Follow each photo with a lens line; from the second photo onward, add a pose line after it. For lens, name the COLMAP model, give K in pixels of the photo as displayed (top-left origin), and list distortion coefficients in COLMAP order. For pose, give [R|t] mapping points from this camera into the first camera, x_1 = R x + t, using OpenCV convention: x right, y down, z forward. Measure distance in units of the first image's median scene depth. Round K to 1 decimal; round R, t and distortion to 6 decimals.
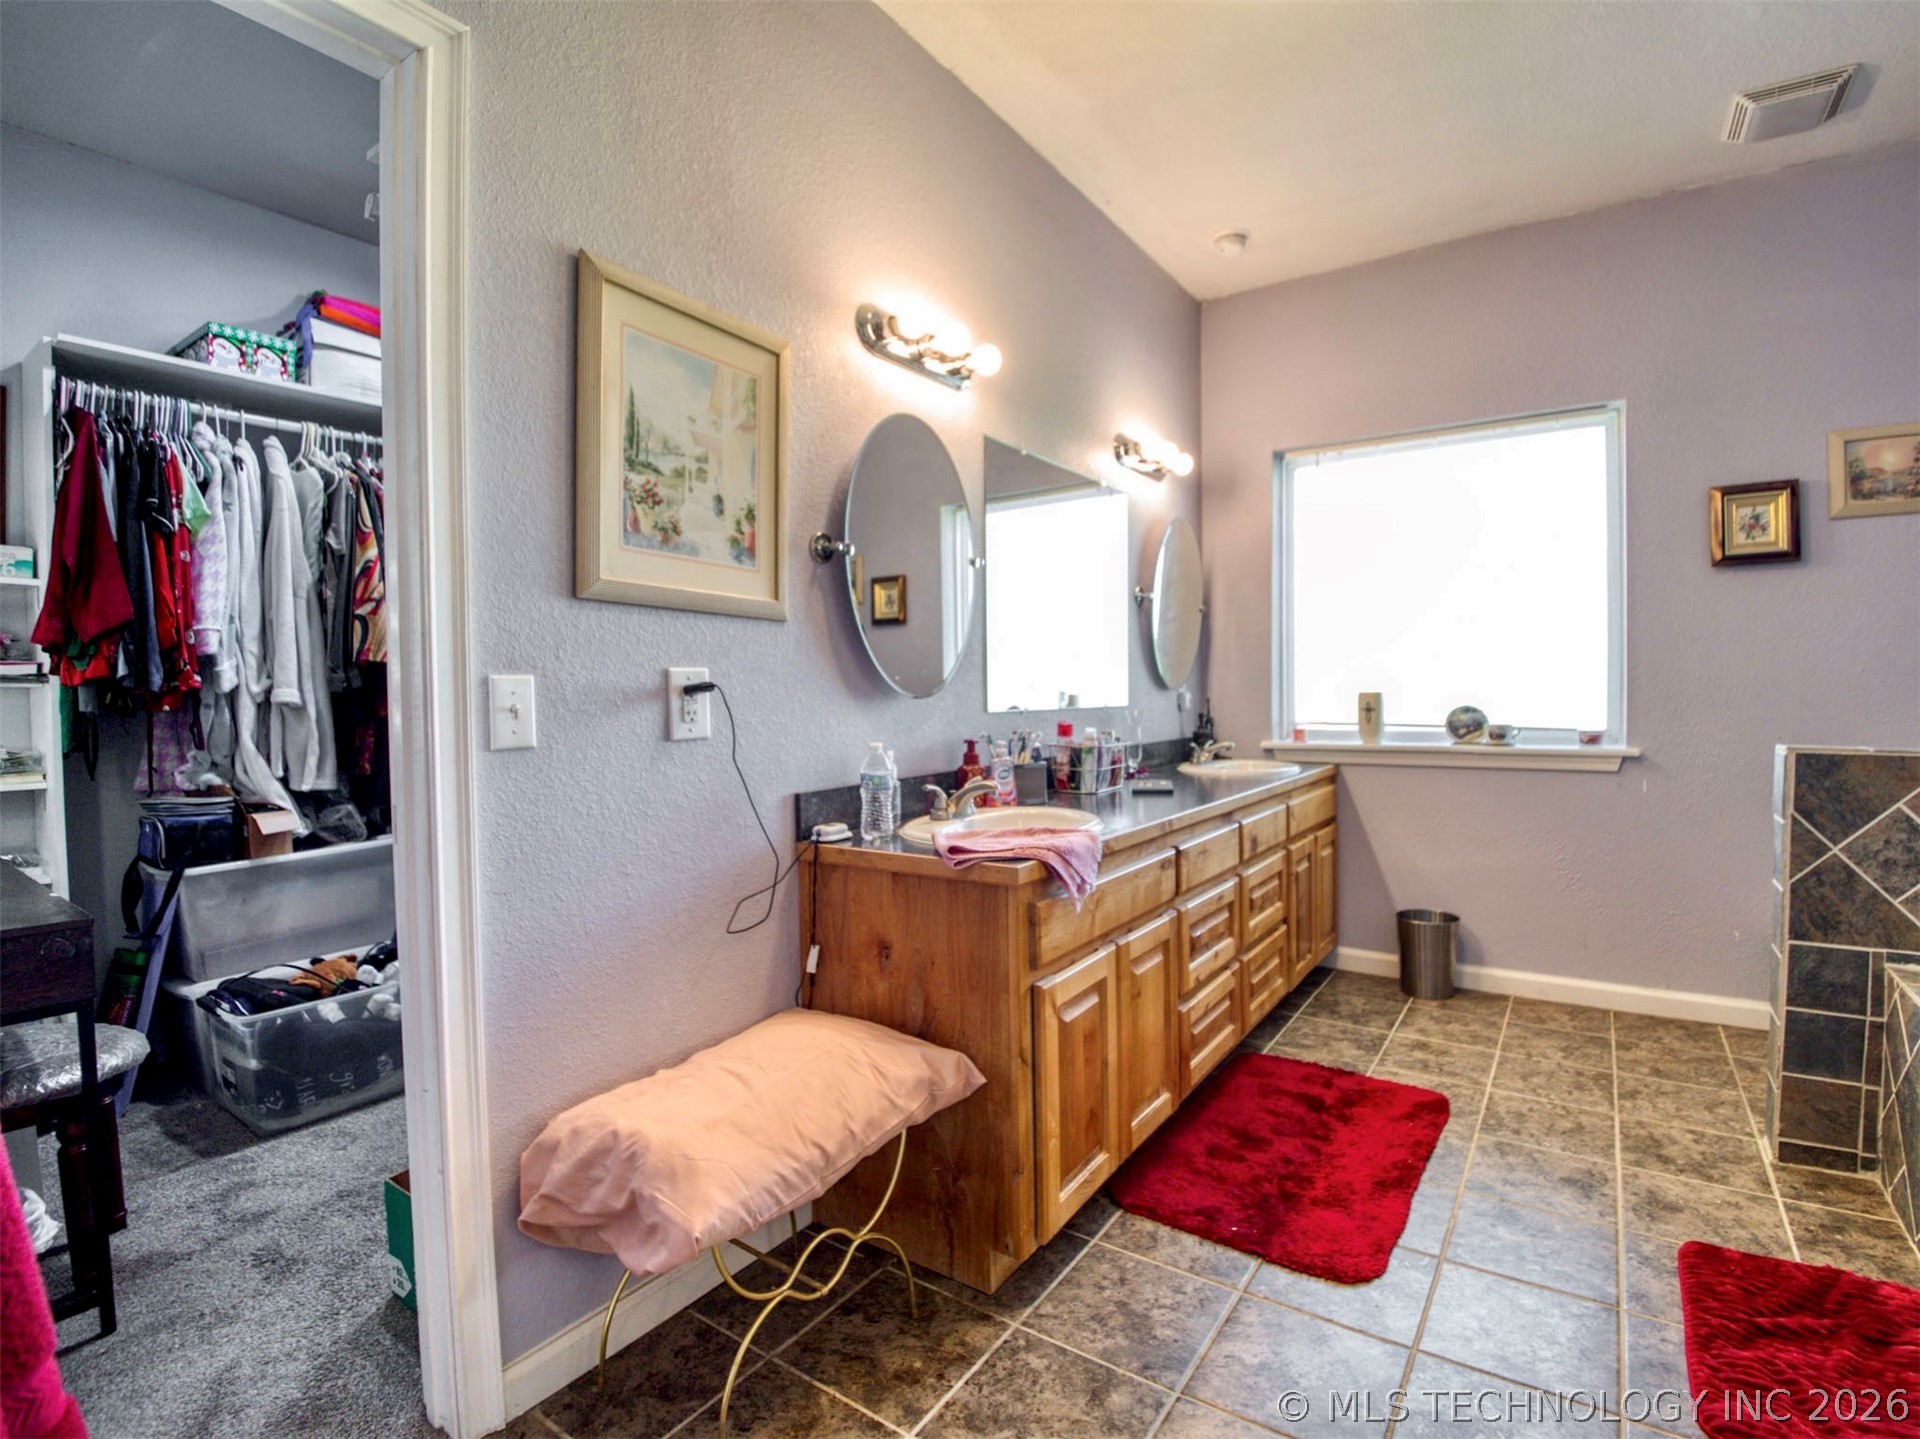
lens RADIAL K [[913.9, 0, 962.1], [0, 913.9, 725.7], [0, 0, 1]] dist [-0.043733, -0.000896]
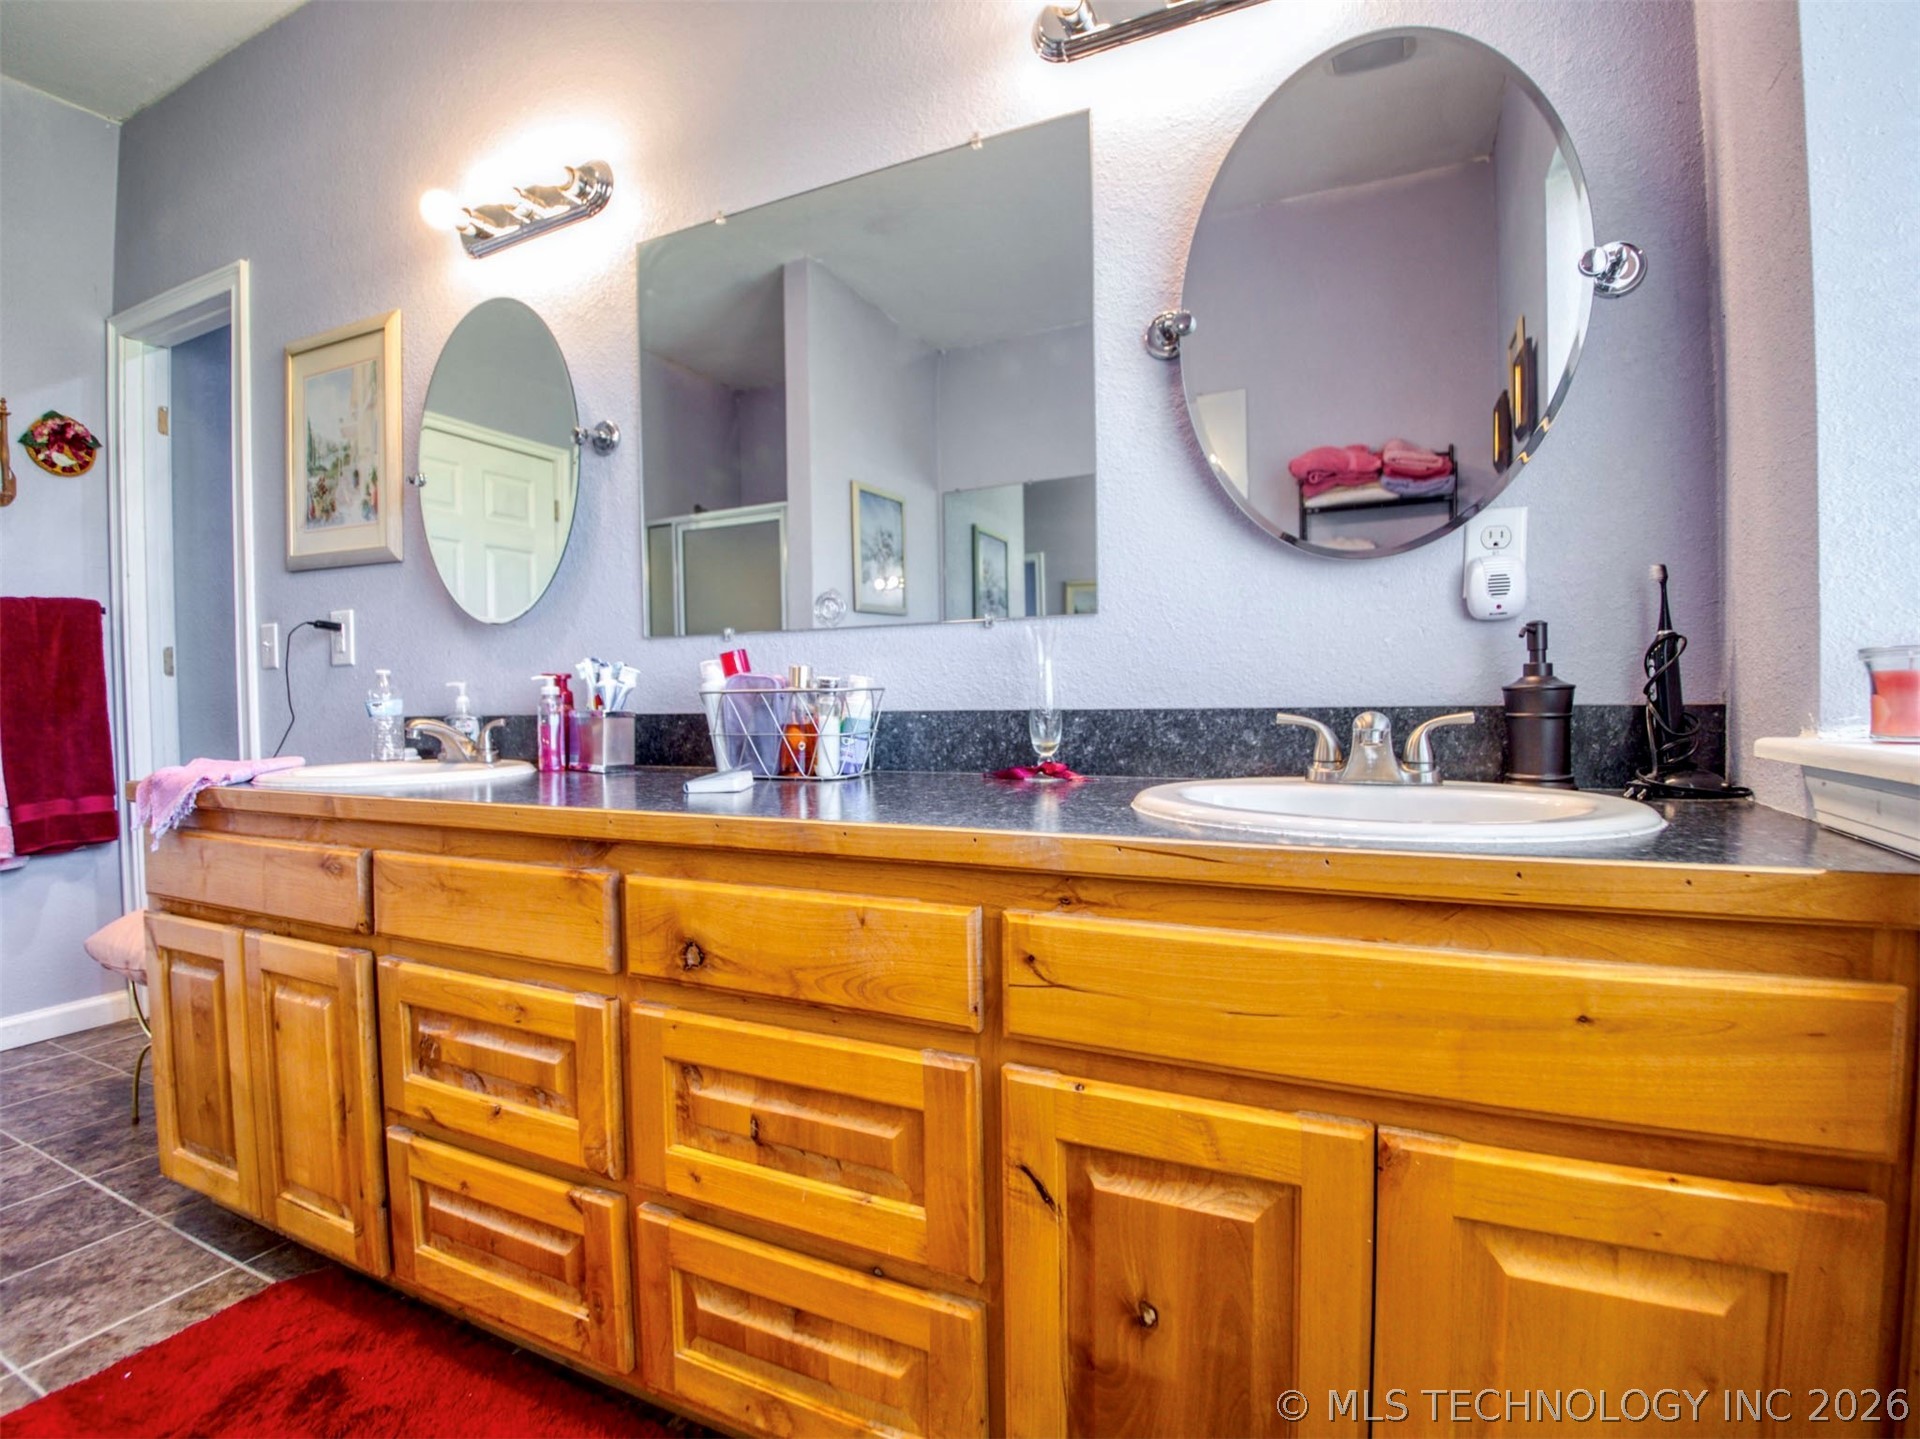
lens RADIAL K [[913.9, 0, 961.3], [0, 913.9, 705.5], [0, 0, 1]] dist [-0.043733, -0.000896]
pose [[0.169541, 0.038186, -0.984783, 1.147879], [-0.015110, 0.999232, 0.036145, 0.014663], [0.985407, 0.008752, 0.169988, 1.682888]]
